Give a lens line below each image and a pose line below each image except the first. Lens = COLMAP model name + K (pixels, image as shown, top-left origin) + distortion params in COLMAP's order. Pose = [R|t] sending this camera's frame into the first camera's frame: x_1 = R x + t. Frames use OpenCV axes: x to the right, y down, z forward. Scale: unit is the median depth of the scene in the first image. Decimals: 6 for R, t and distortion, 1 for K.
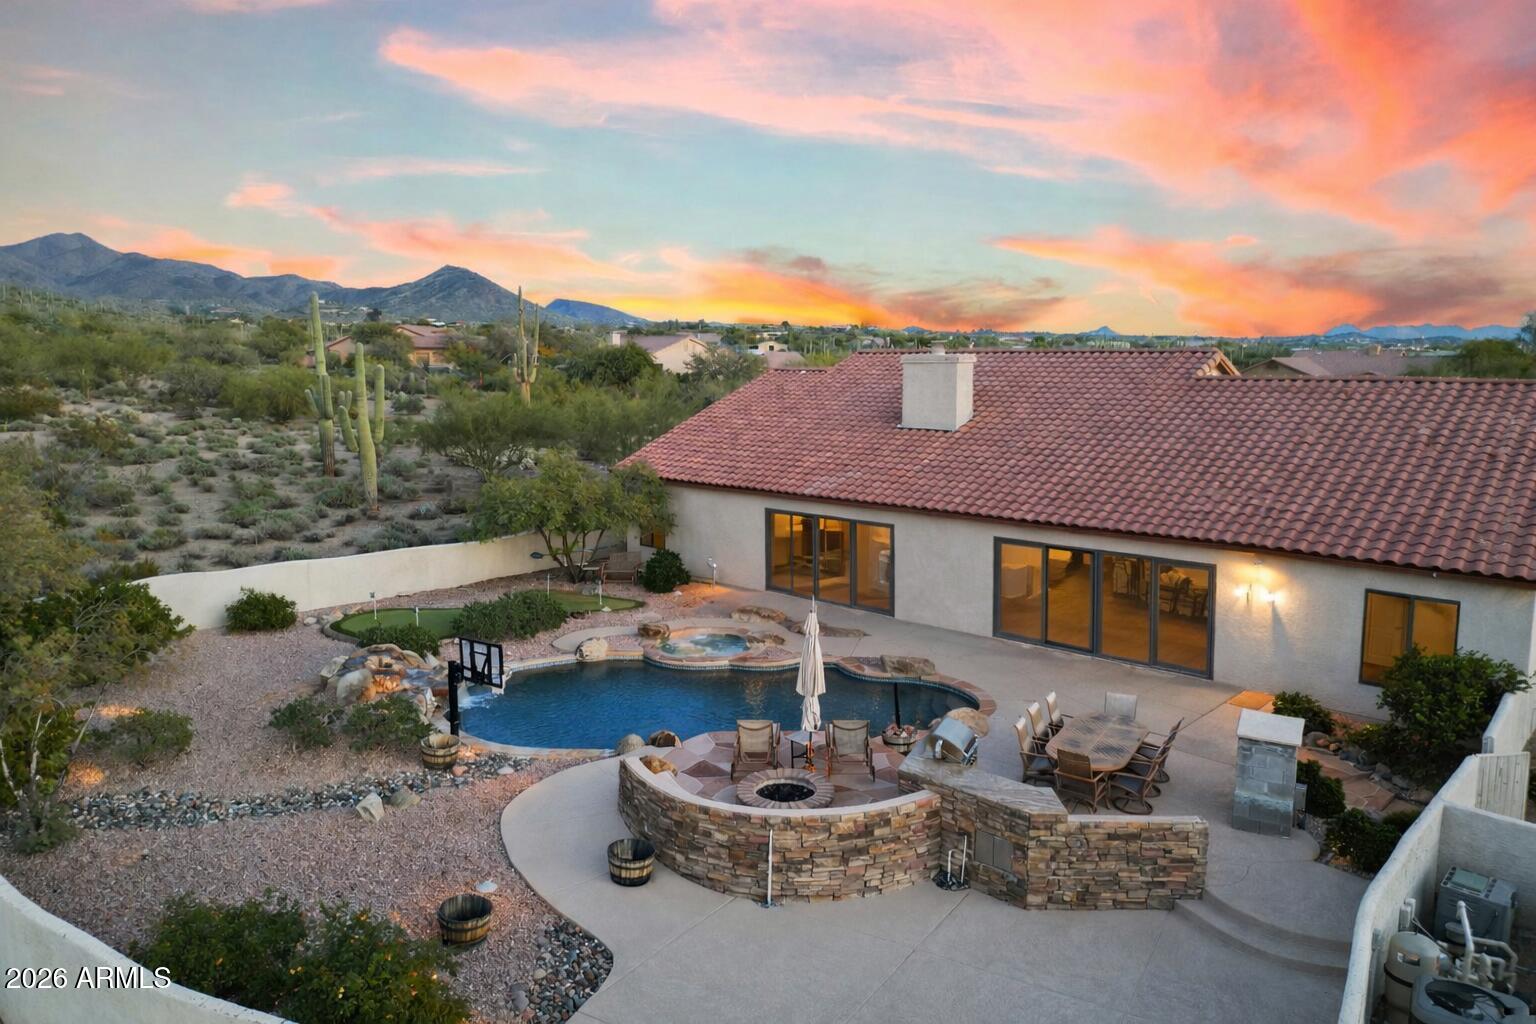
lens RADIAL K [[1052.0, 0, 768.0], [0, 1052.0, 512.0], [0, 0, 1]] dist [0.007277, 0.001179]
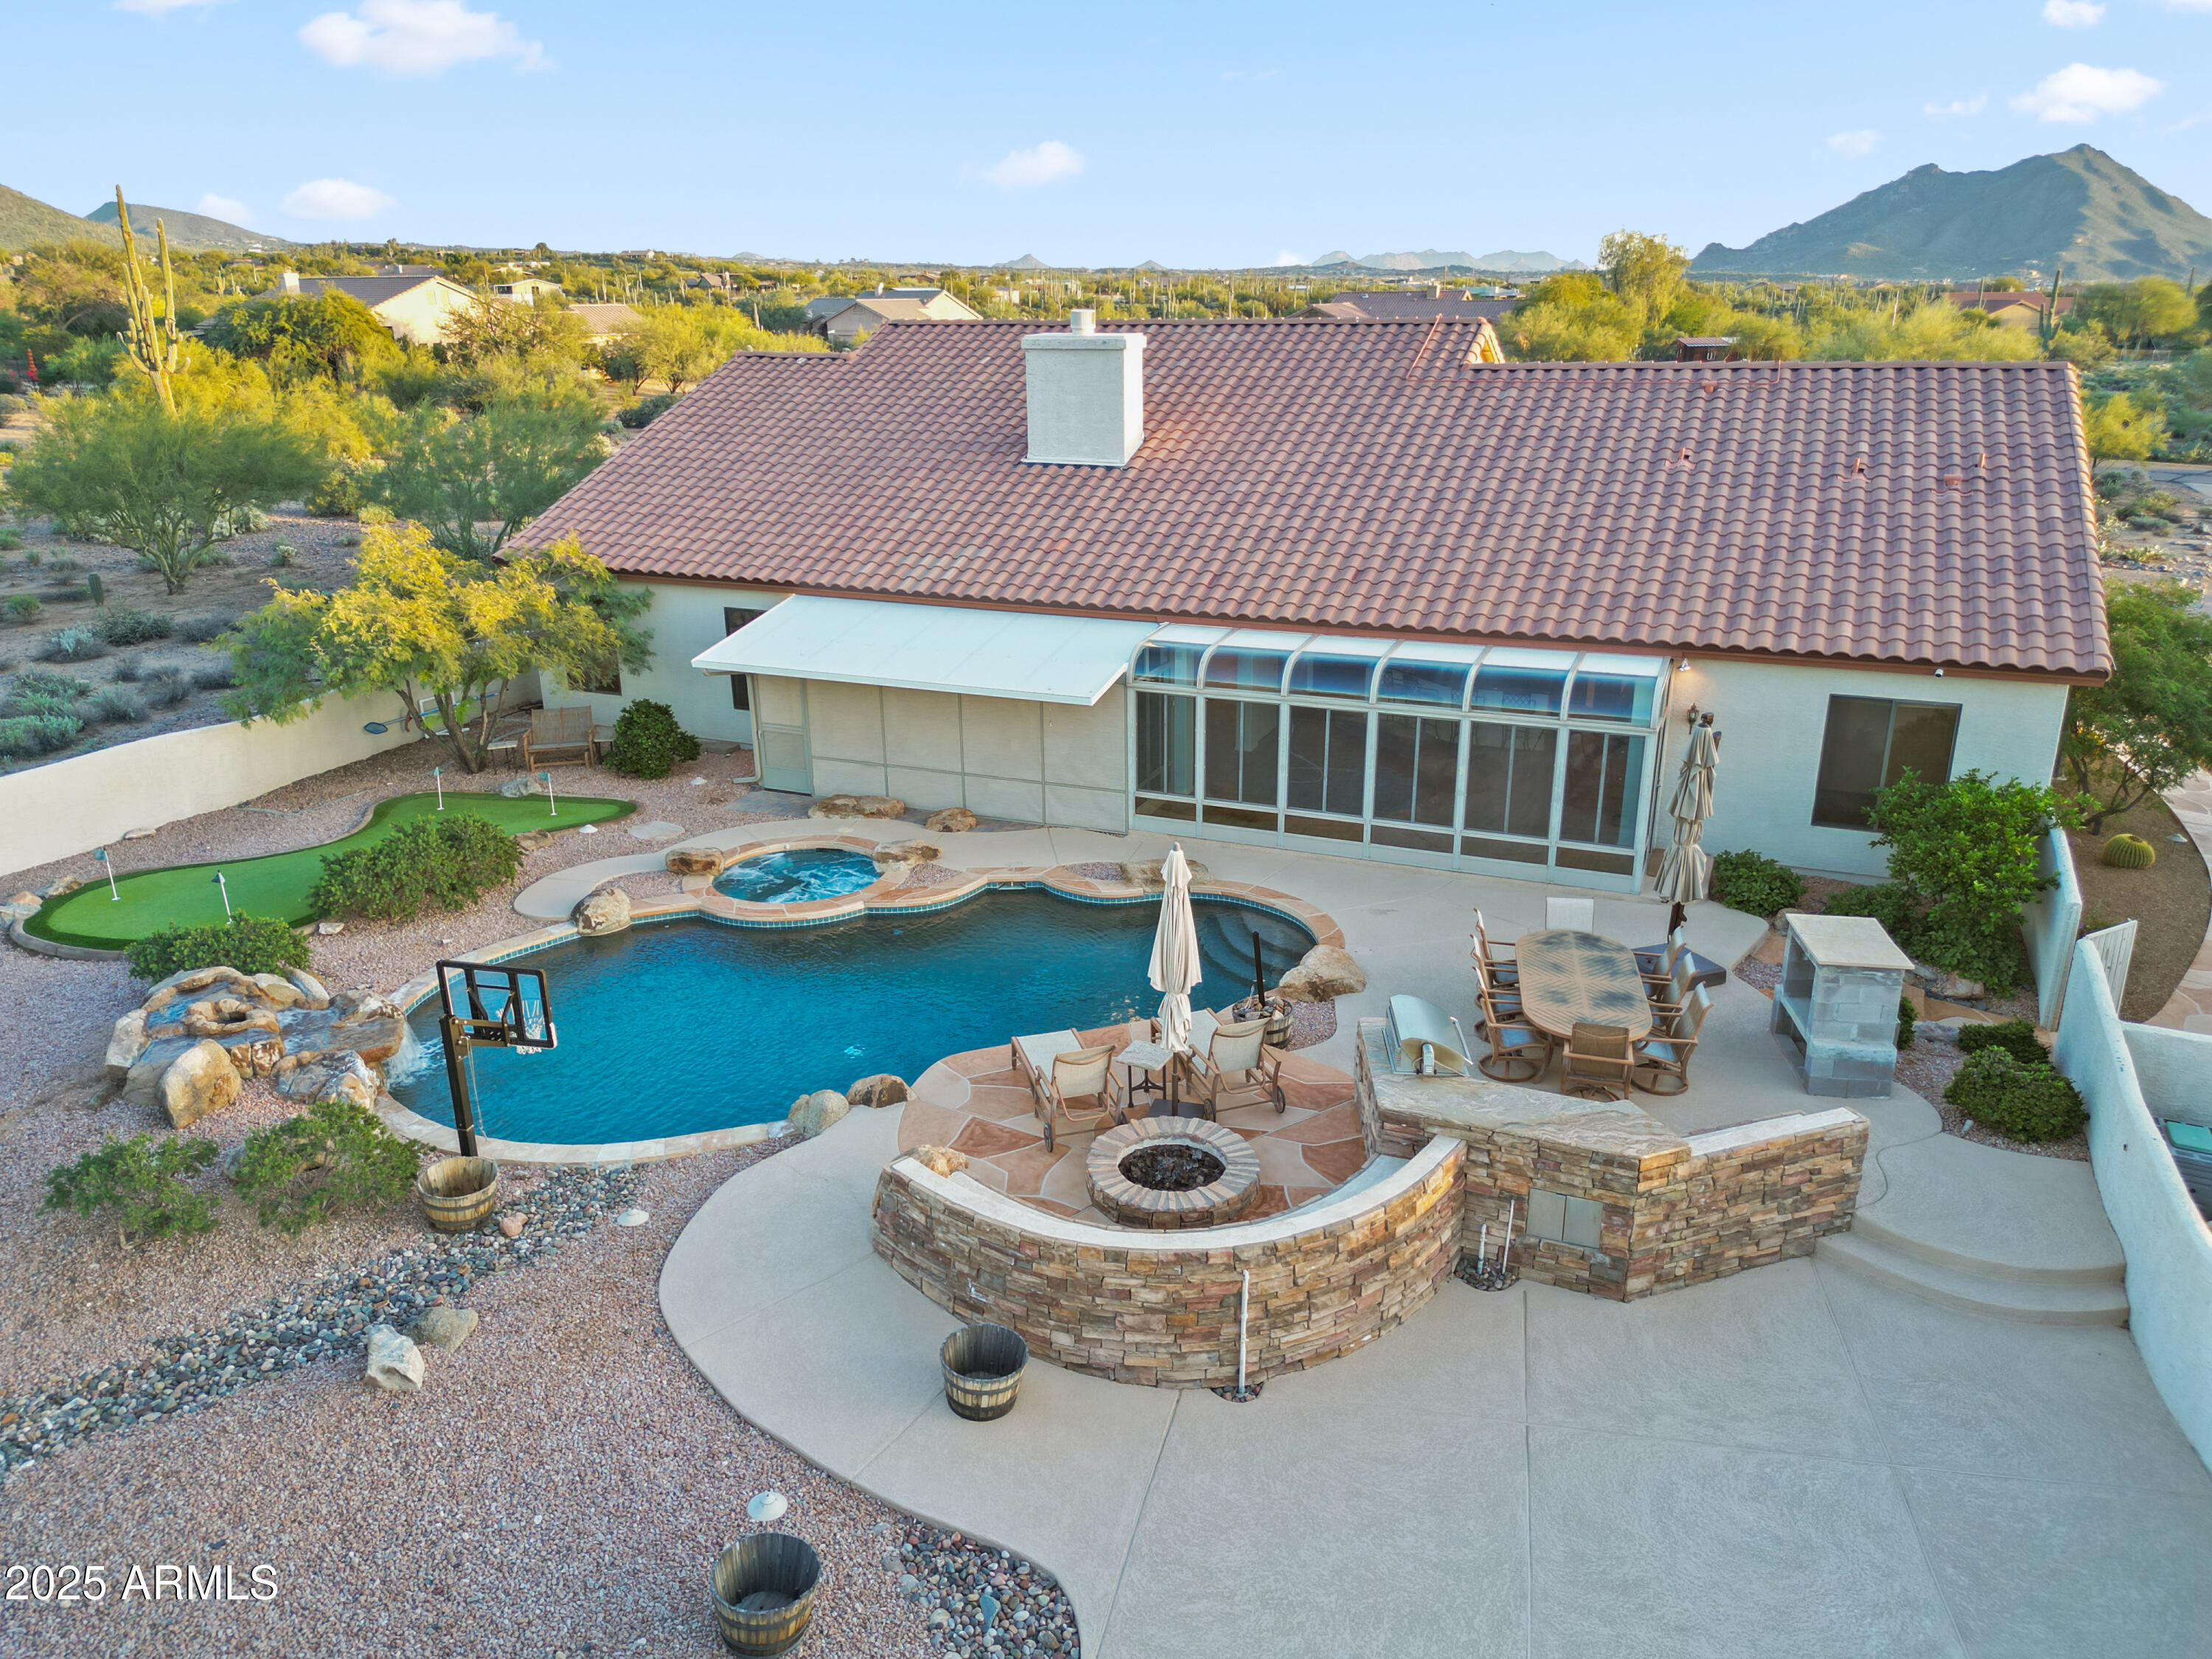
lens RADIAL K [[1555.3, 0, 1104.9], [0, 1555.3, 744.3], [0, 0, 1]] dist [0.006069, -0.011618]
pose [[0.940793, -0.106211, 0.321913, -0.293966], [0.062772, 0.987808, 0.142464, -0.095480], [-0.333119, -0.113822, 0.935989, 0.265252]]
